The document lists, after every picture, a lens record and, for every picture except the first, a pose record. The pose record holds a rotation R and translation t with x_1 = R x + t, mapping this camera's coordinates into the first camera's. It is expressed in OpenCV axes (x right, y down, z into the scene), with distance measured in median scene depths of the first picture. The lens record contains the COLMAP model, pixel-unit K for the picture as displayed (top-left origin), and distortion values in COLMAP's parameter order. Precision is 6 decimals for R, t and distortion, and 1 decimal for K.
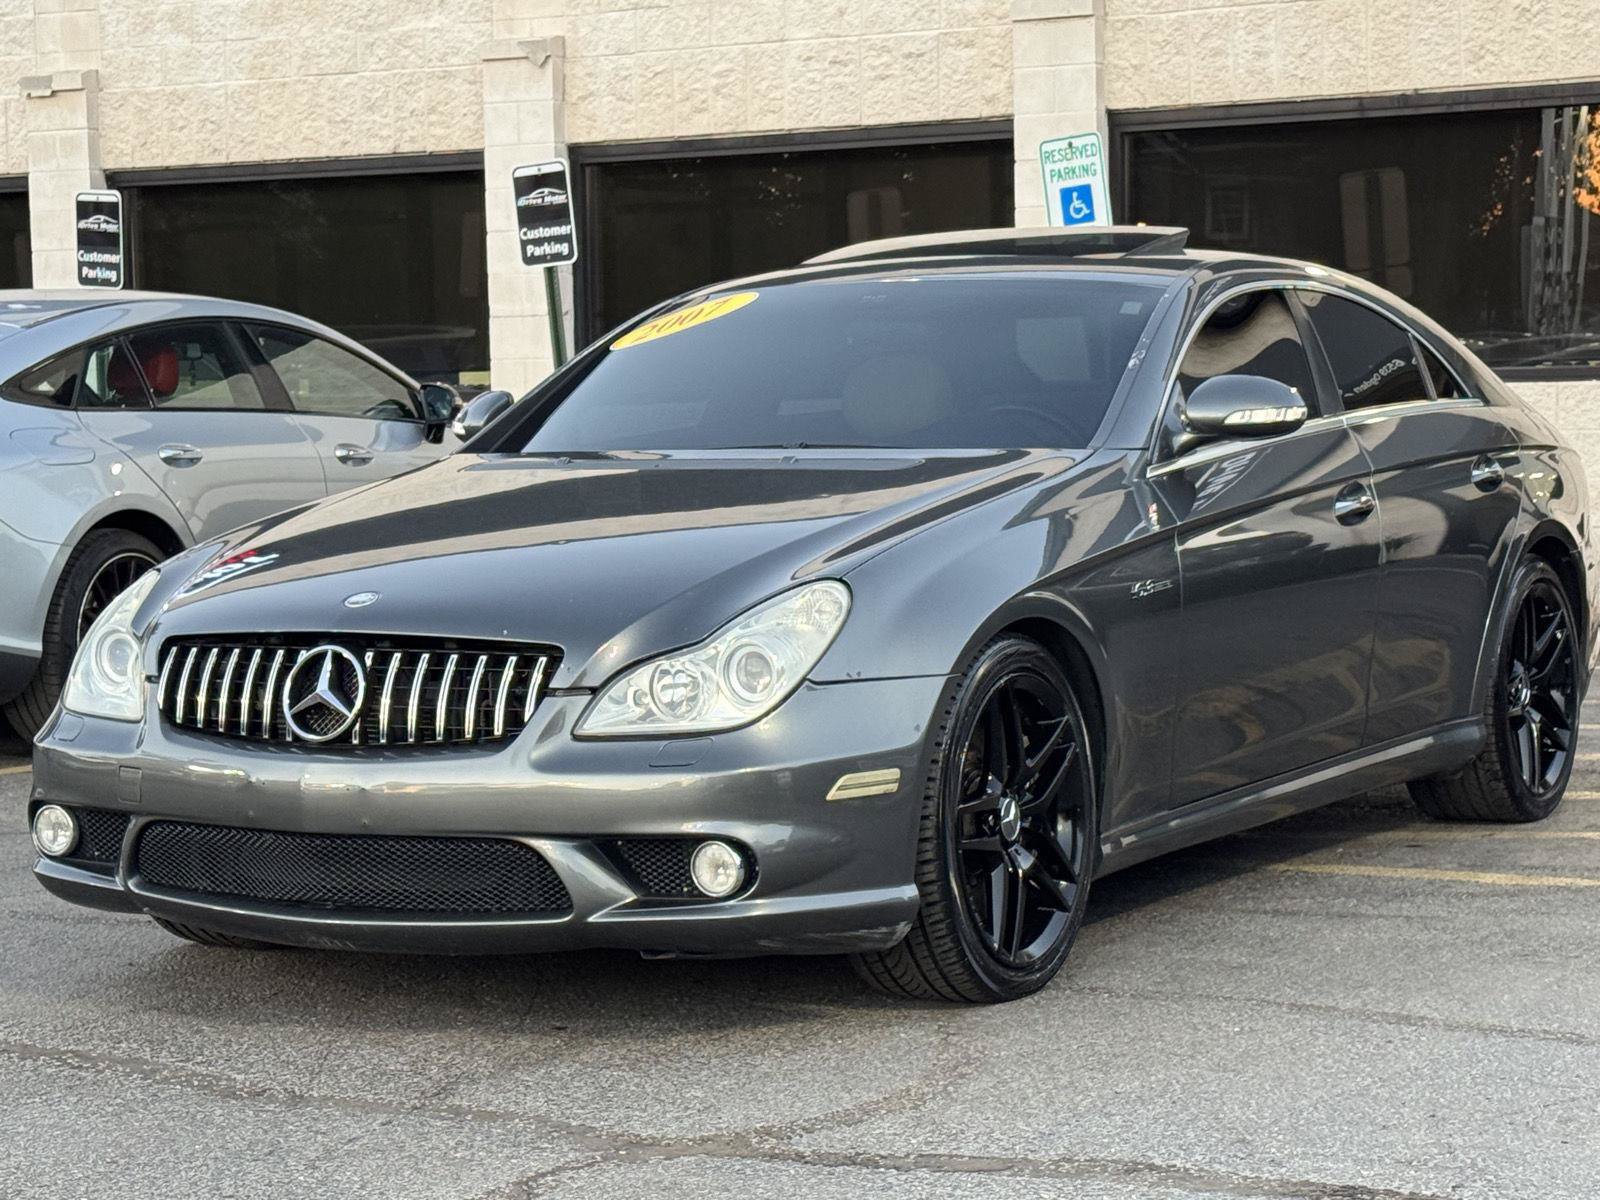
lens RADIAL K [[2960.5, 0, 805.4], [0, 2960.5, 663.2], [0, 0, 1]] dist [0.156681, -0.050349]
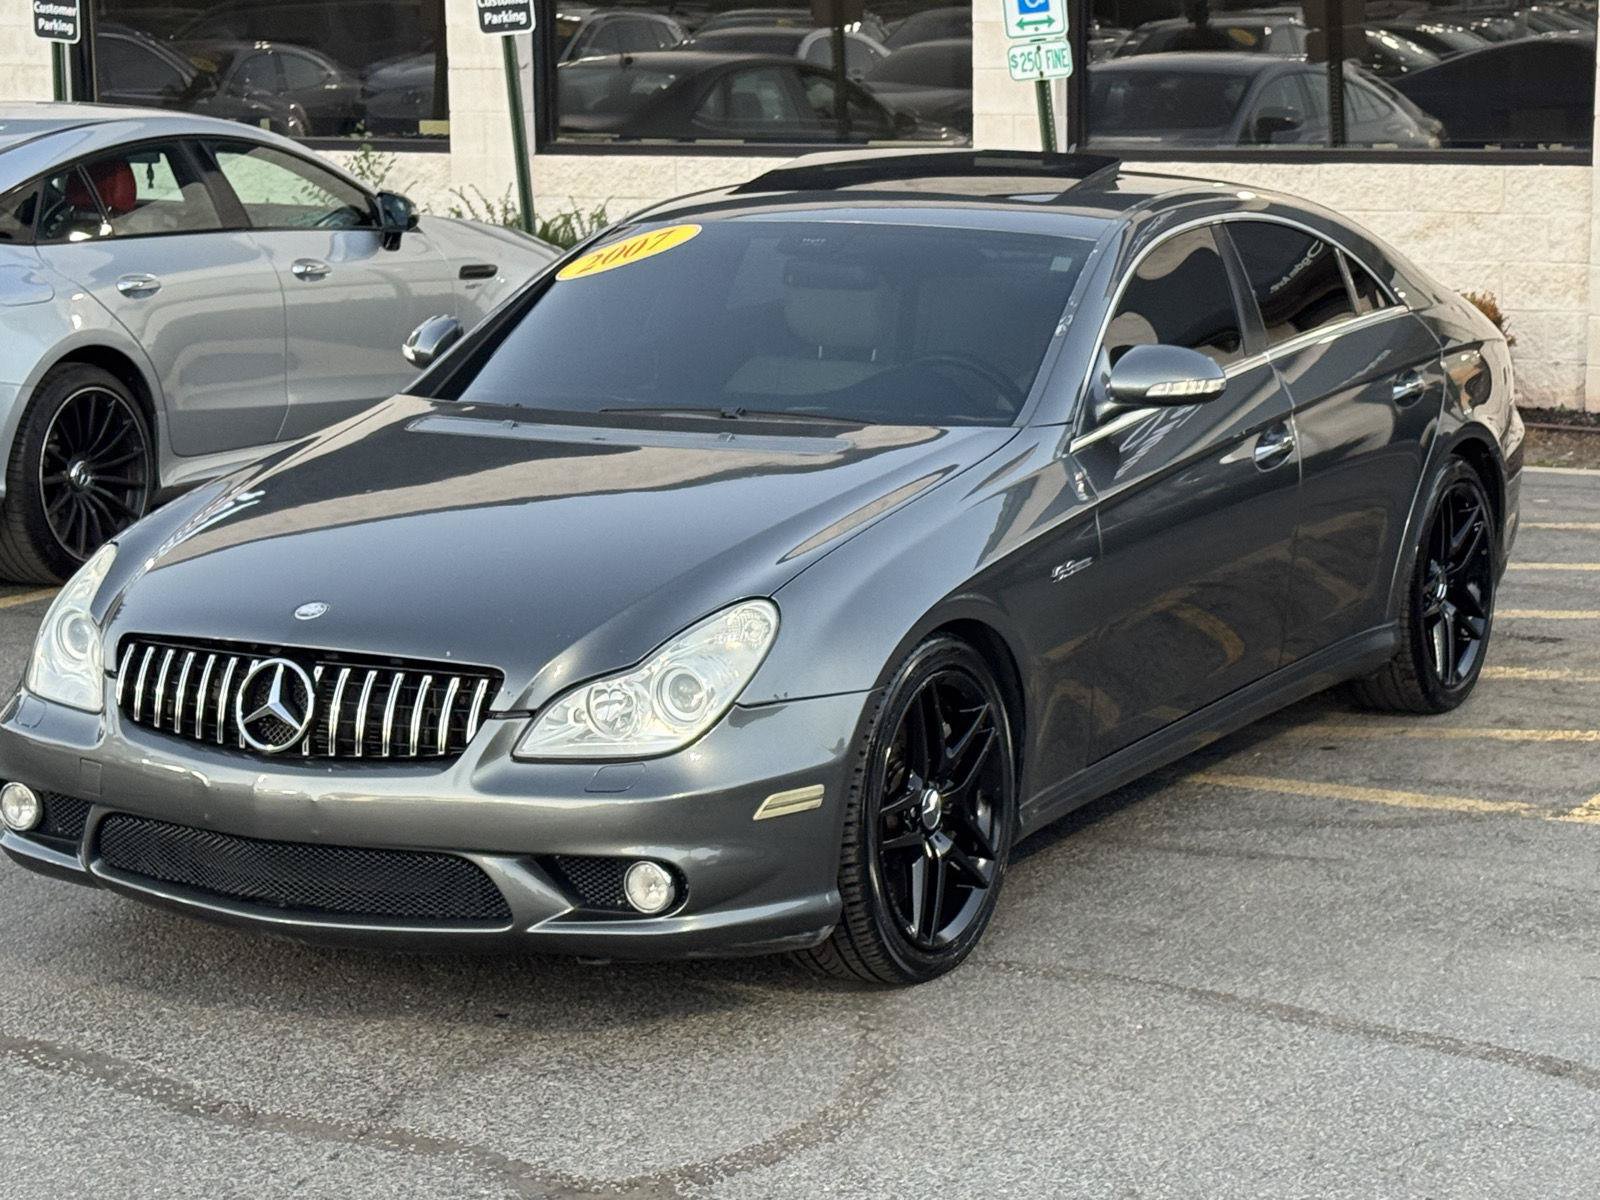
lens RADIAL K [[2936.8, 0, 800.0], [0, 2936.8, 600.0], [0, 0, 1]] dist [0.161189, -0.080667]
pose [[0.999927, 0.006006, 0.010495, 0.011717], [-0.006888, 0.996257, 0.086168, -0.116544], [-0.009938, -0.086234, 0.996225, -0.034905]]
